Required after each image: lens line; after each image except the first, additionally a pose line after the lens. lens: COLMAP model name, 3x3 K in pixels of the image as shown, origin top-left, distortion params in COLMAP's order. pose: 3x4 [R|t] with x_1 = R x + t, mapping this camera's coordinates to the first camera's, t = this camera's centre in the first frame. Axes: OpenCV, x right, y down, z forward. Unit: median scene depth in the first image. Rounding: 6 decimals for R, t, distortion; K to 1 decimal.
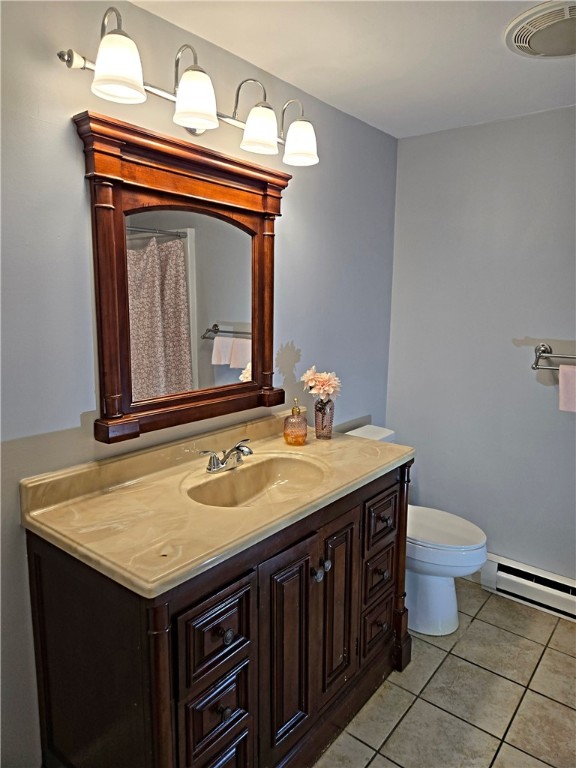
lens RADIAL K [[513.8, 0, 291.2], [0, 513.8, 384.9], [0, 0, 1]] dist [0.053154, -0.041731]
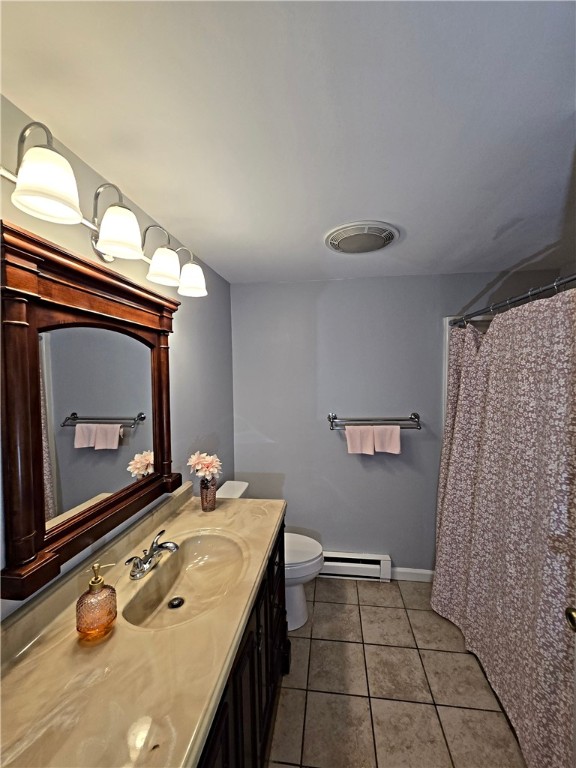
lens RADIAL K [[318.5, 0, 292.2], [0, 318.5, 384.6], [0, 0, 1]] dist [-0.000986, 0.000142]
pose [[0.852232, -0.042223, 0.521457, -0.191880], [0.109844, 0.988962, -0.099444, -0.104550], [-0.511503, 0.142028, 0.847463, 0.243020]]
